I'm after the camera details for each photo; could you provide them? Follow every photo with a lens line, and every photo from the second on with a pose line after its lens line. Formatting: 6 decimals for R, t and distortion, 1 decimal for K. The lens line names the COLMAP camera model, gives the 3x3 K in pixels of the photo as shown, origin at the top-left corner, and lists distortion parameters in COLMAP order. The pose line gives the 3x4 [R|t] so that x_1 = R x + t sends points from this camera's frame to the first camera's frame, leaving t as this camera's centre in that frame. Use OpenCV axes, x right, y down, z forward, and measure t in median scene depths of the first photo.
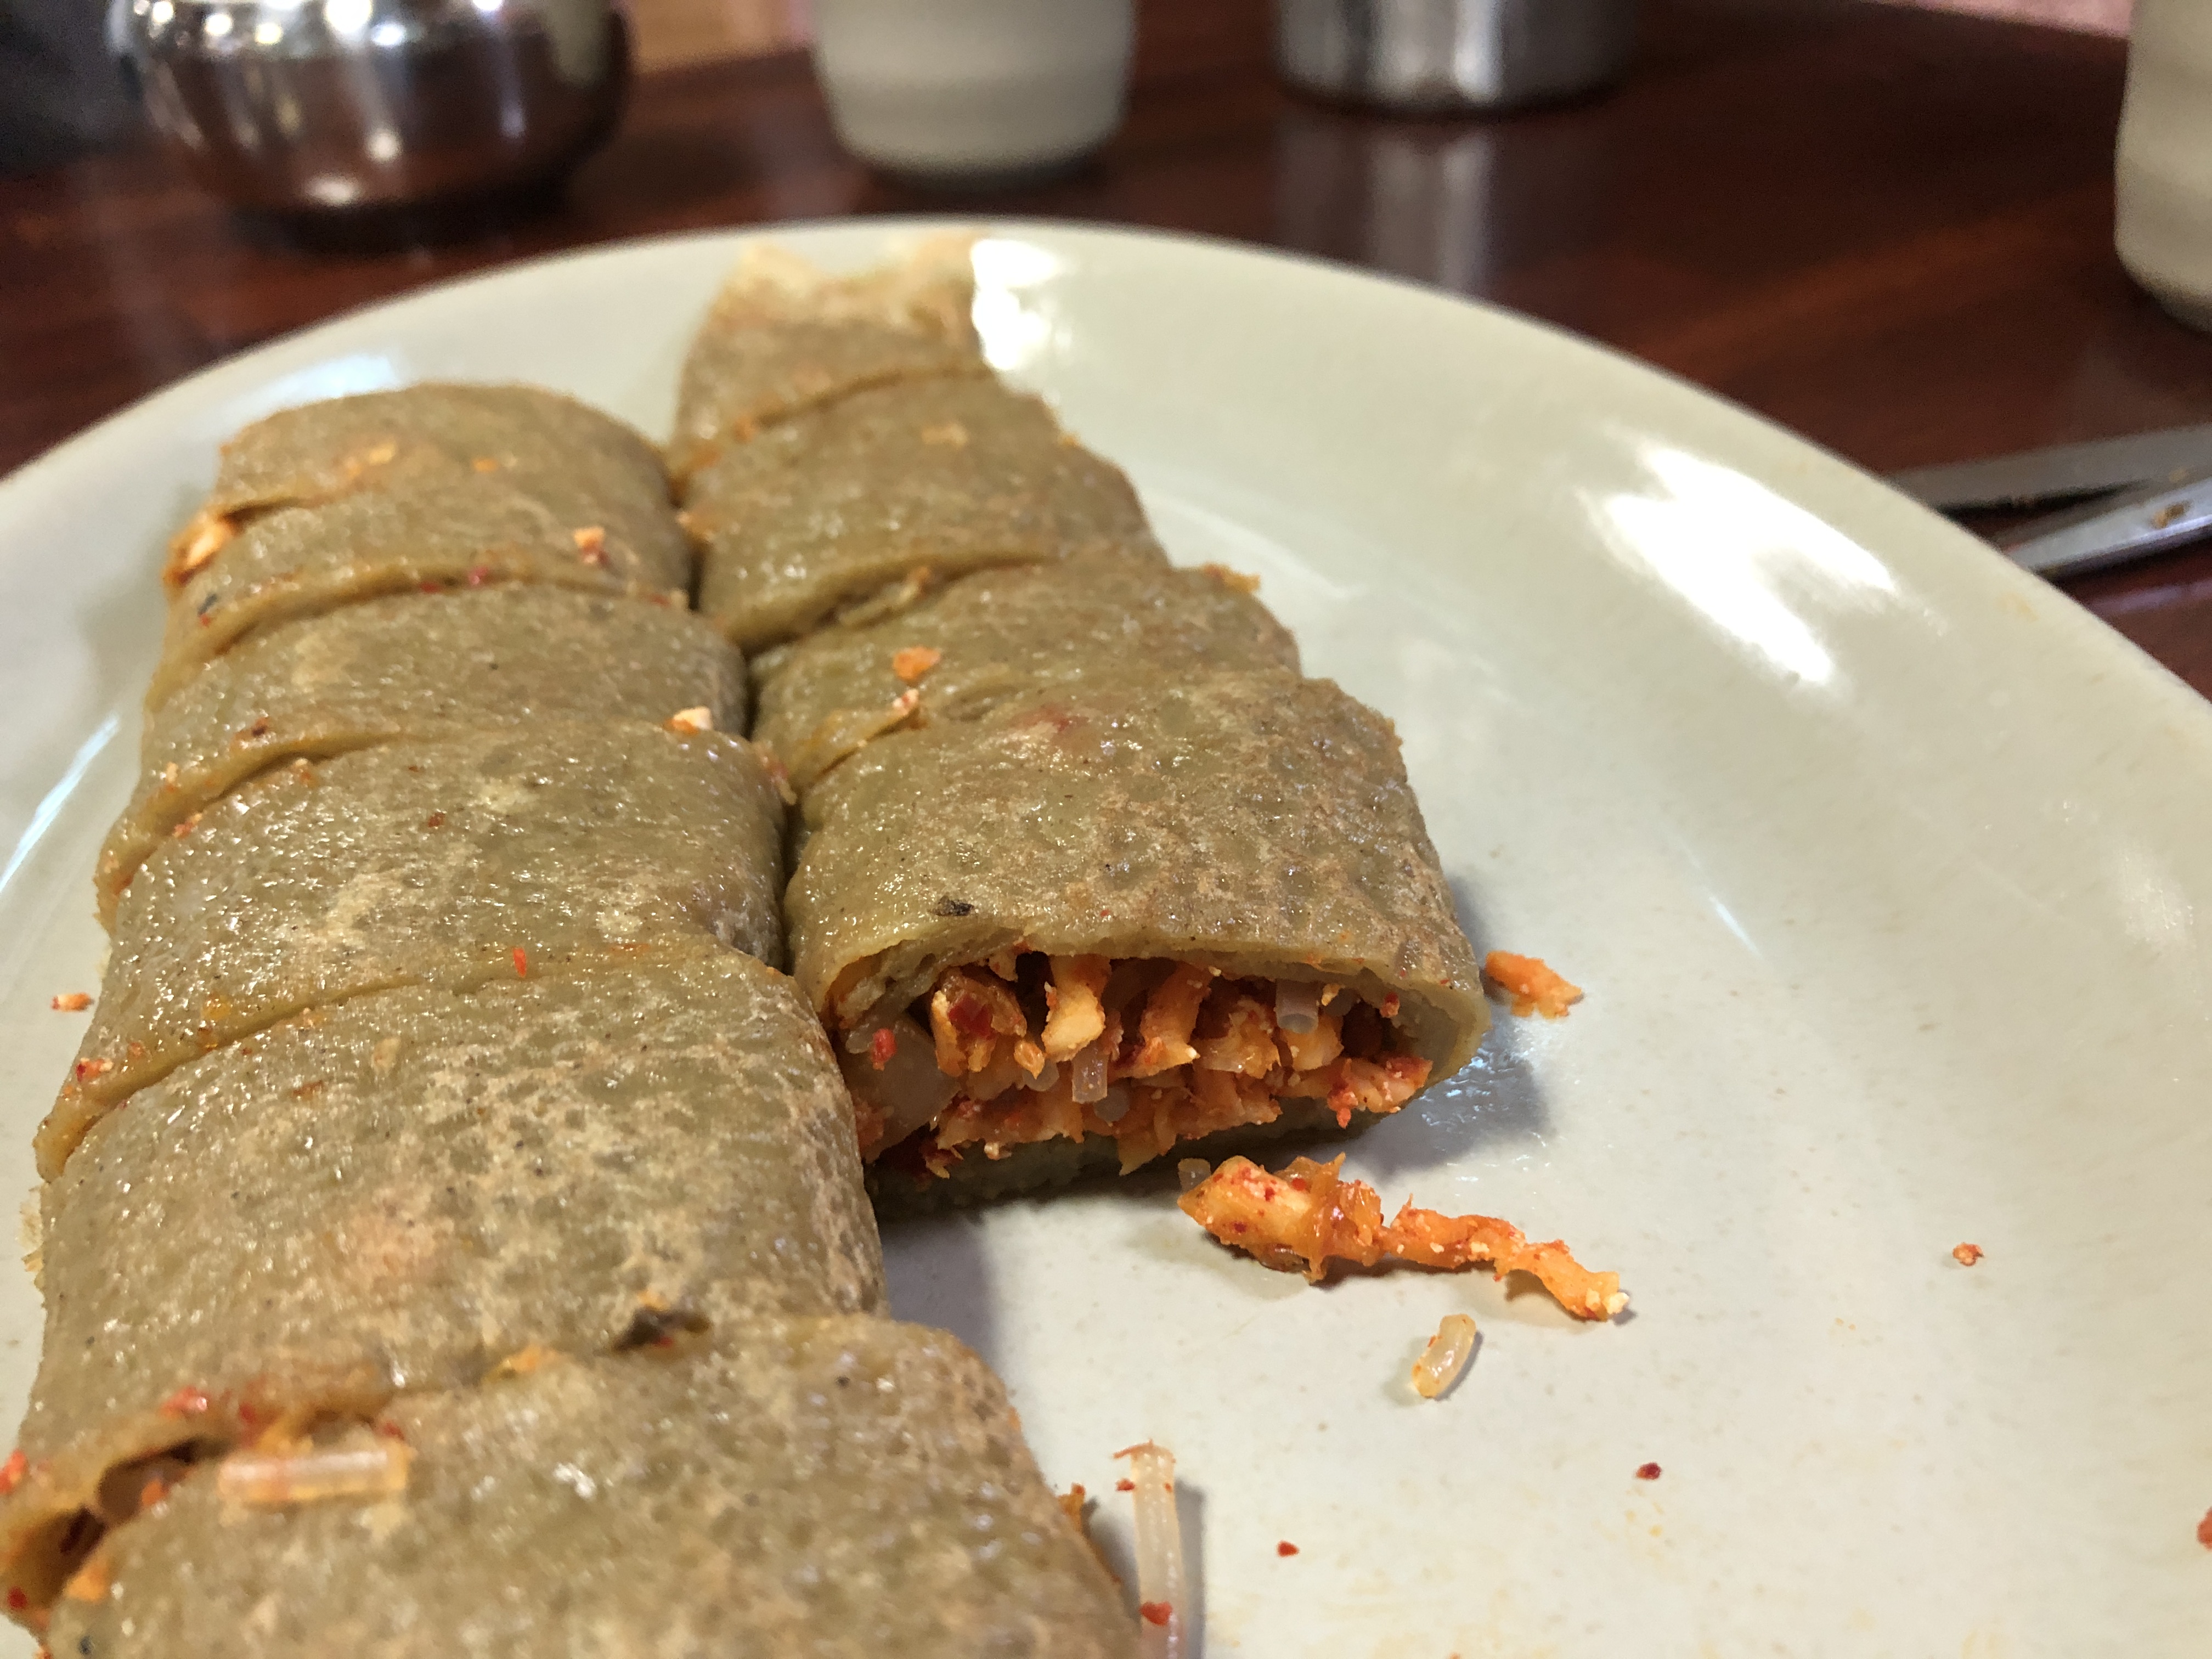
lens RADIAL K [[1766.5, 0, 1106.0], [0, 1766.5, 829.5], [0, 0, 1]] dist [-0.115777, 0.001187]
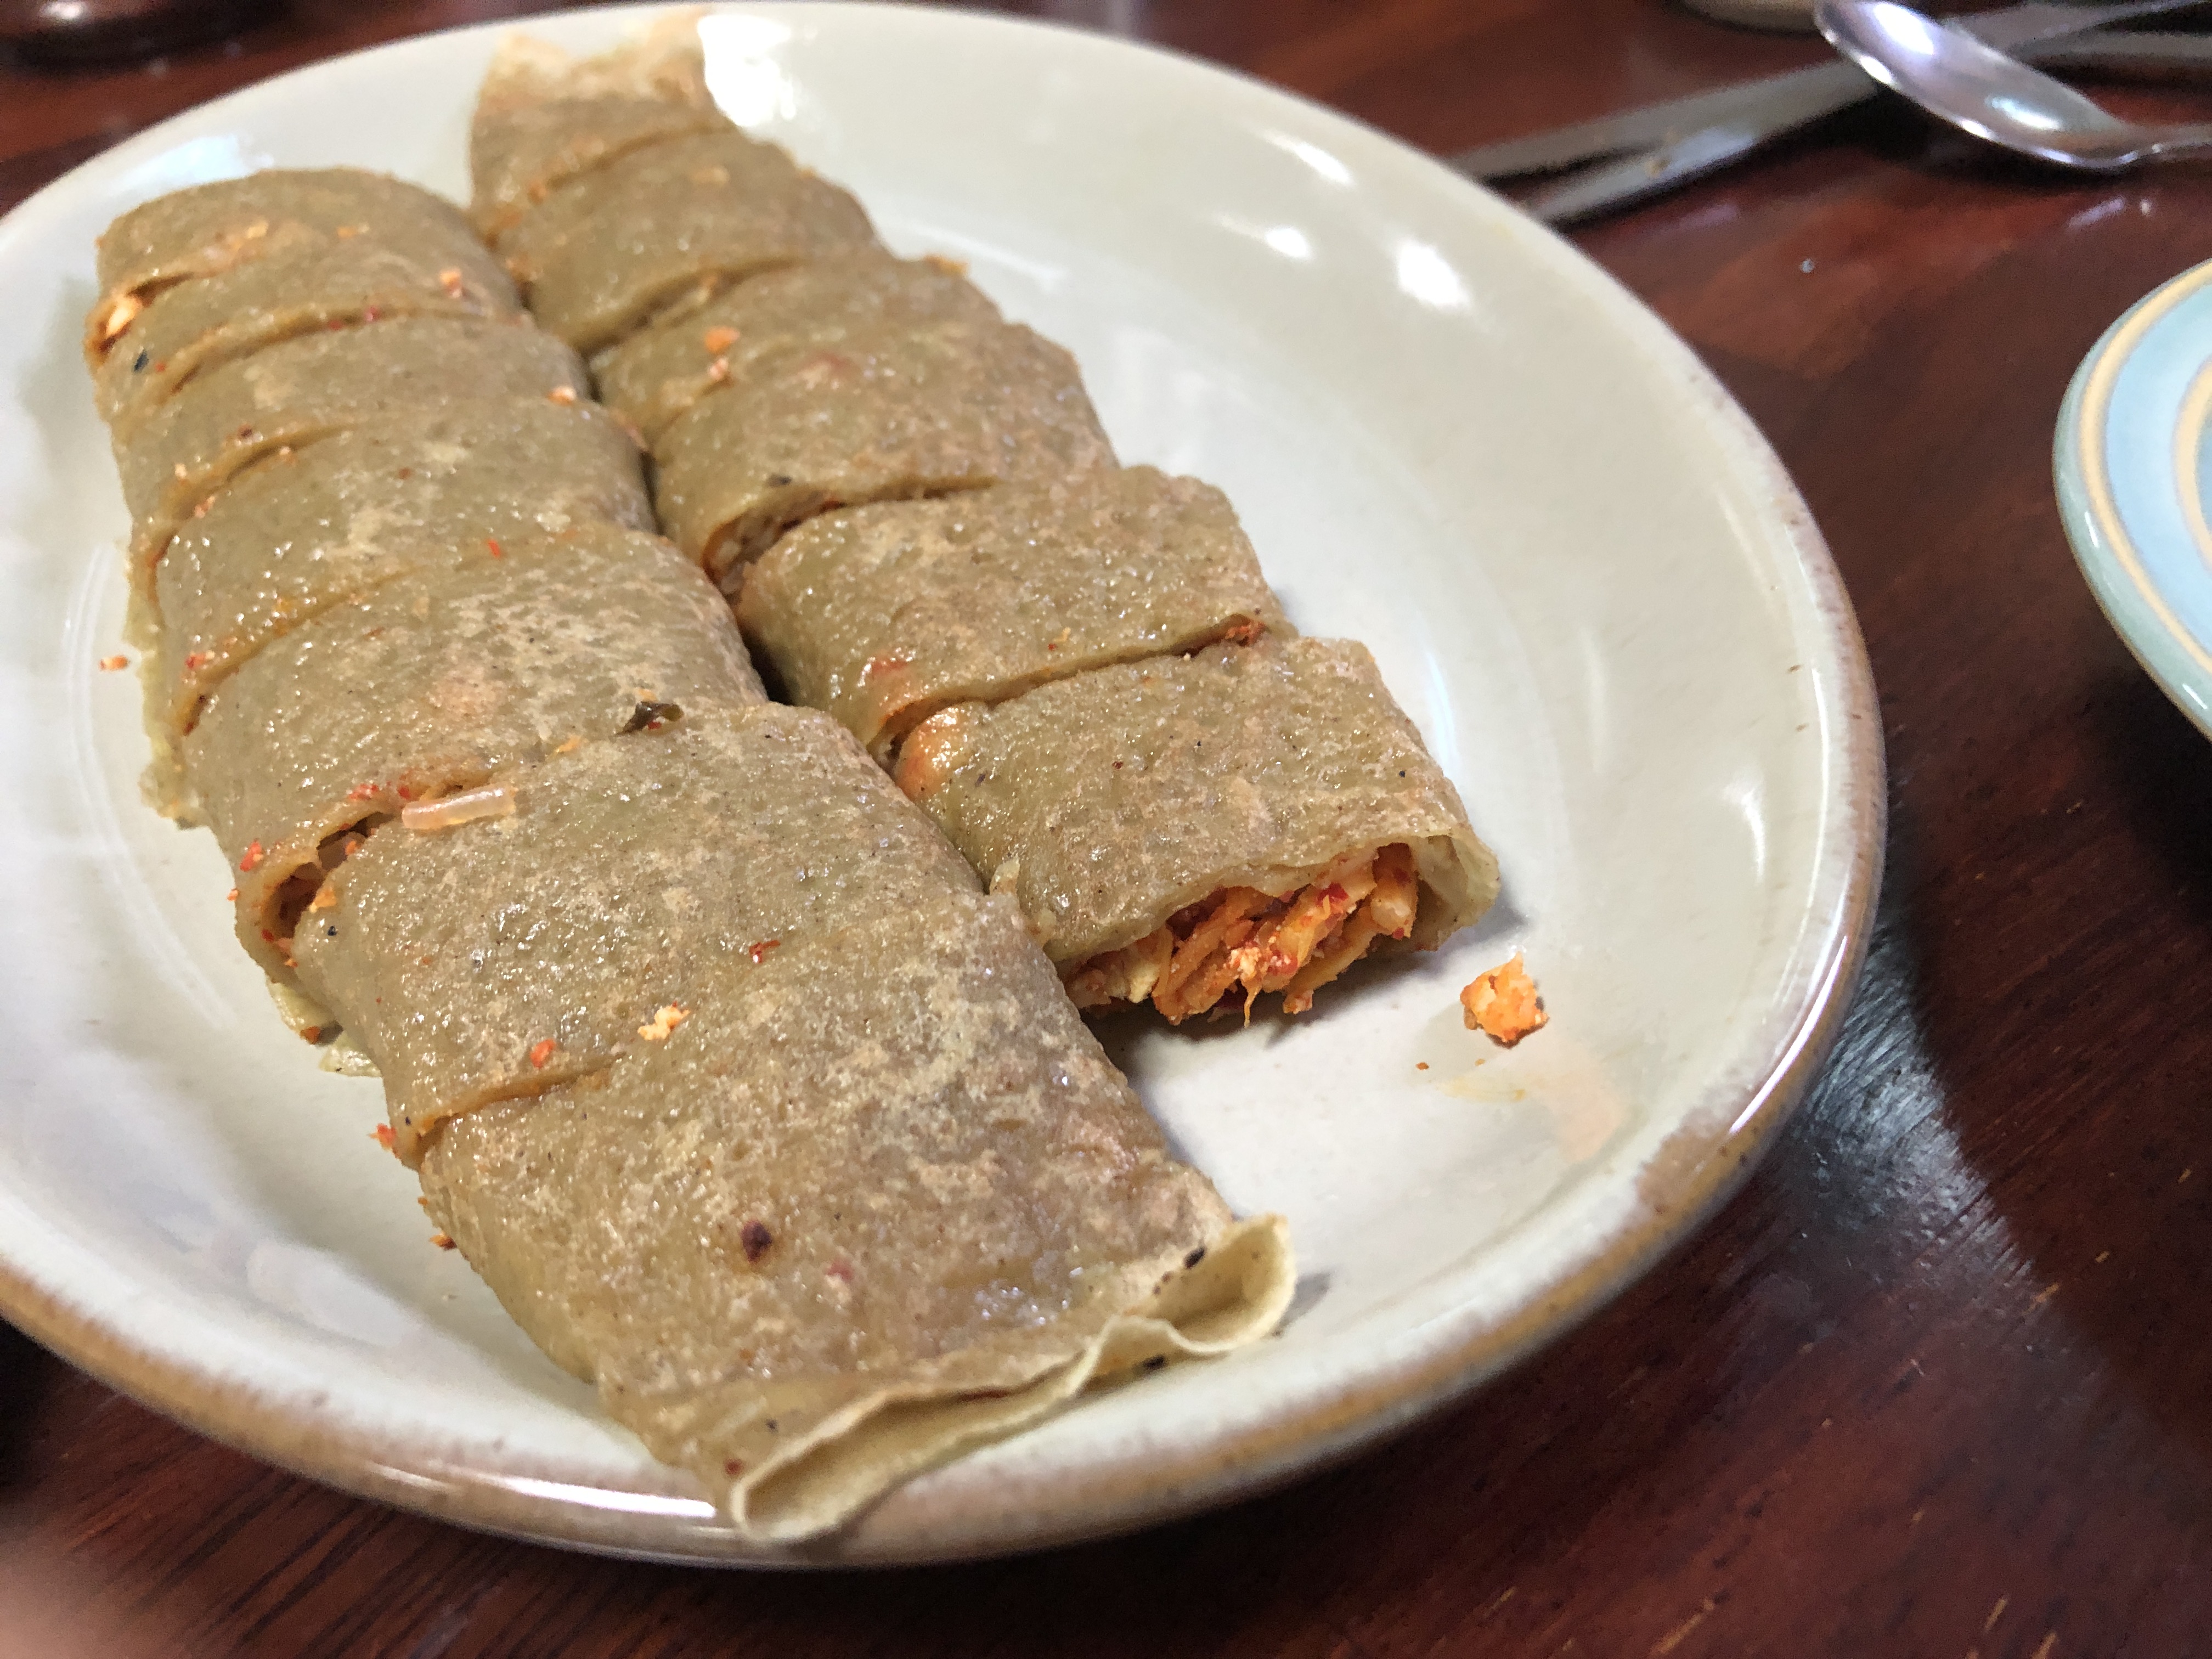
lens RADIAL K [[1797.1, 0, 1106.0], [0, 1797.1, 829.5], [0, 0, 1]] dist [-0.106735, 0.083933]
pose [[0.983491, -0.132585, 0.123150, -0.038123], [0.116751, 0.984885, 0.127951, 0.155045], [-0.138253, -0.111461, 0.984105, -0.496604]]
